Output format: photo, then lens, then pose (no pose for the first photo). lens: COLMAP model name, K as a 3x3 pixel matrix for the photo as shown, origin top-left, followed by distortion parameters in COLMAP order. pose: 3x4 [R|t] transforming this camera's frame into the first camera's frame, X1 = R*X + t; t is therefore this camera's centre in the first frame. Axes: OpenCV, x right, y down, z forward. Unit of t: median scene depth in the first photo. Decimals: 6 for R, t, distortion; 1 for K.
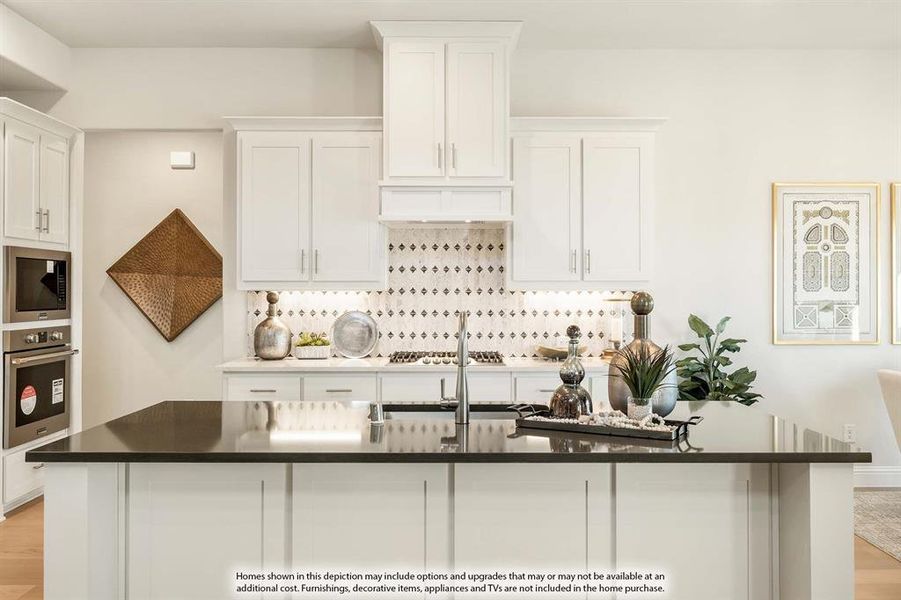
lens RADIAL K [[793.5, 0, 450.1], [0, 793.5, 290.0], [0, 0, 1]] dist [-0.005999, -0.000892]
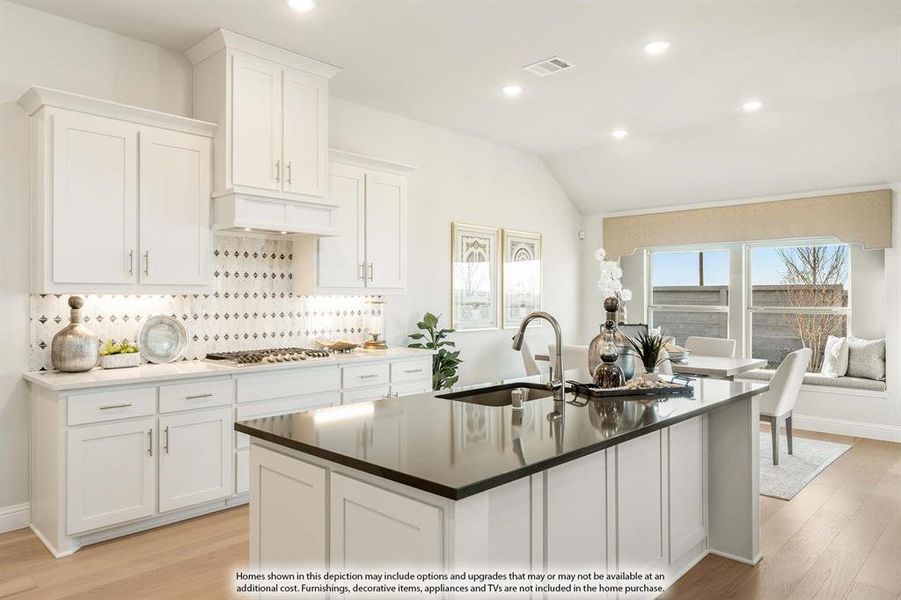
lens RADIAL K [[602.5, 0, 443.3], [0, 602.5, 298.3], [0, 0, 1]] dist [0.001523, -0.004168]
pose [[0.699664, -0.000835, 0.714471, -0.404871], [-0.003723, 0.999981, 0.004814, 0.000746], [-0.714462, -0.006028, 0.699648, 0.231529]]
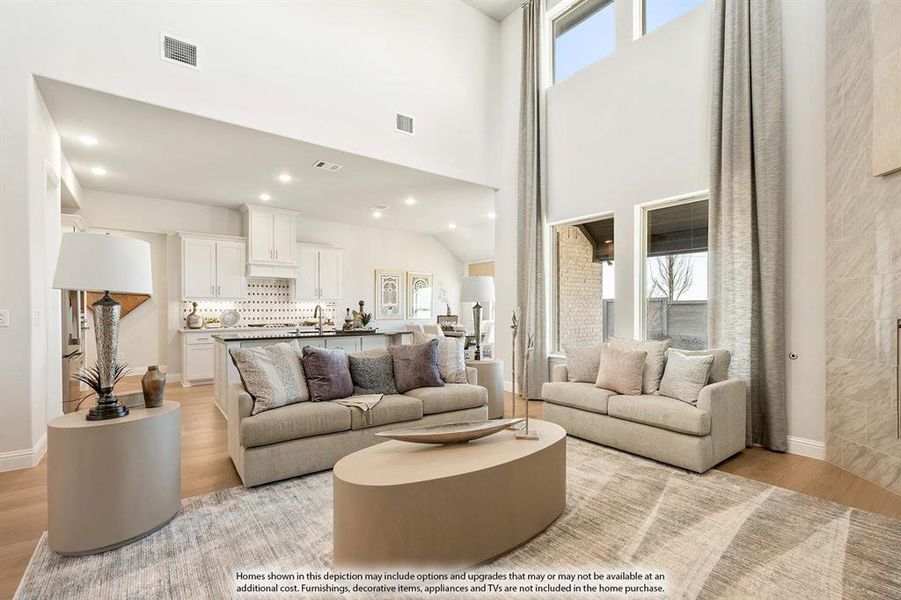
lens RADIAL K [[405.6, 0, 452.0], [0, 405.6, 310.3], [0, 0, 1]] dist [-0.000445, -0.000327]
pose [[0.795099, -0.003017, 0.606472, -0.346109], [0.001342, 0.999994, 0.003216, 0.025621], [-0.606478, -0.001743, 0.795098, -0.501252]]
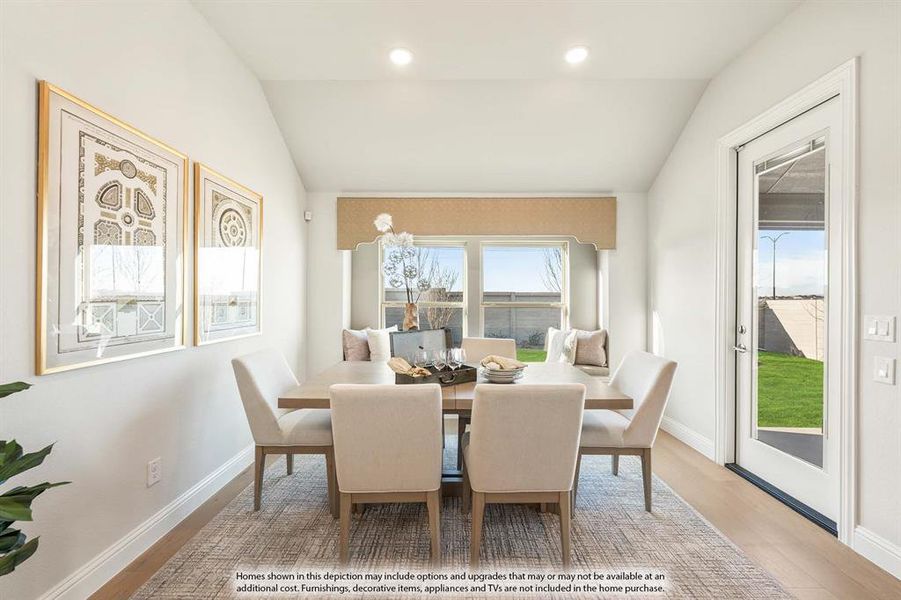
lens RADIAL K [[359.8, 0, 447.8], [0, 359.8, 297.6], [0, 0, 1]] dist [-0.001242, -0.000305]
pose [[0.024506, 0.000797, 0.999699, 0.168454], [-0.006558, 0.999978, -0.000636, 0.013296], [-0.999678, -0.006540, 0.024511, 0.717359]]
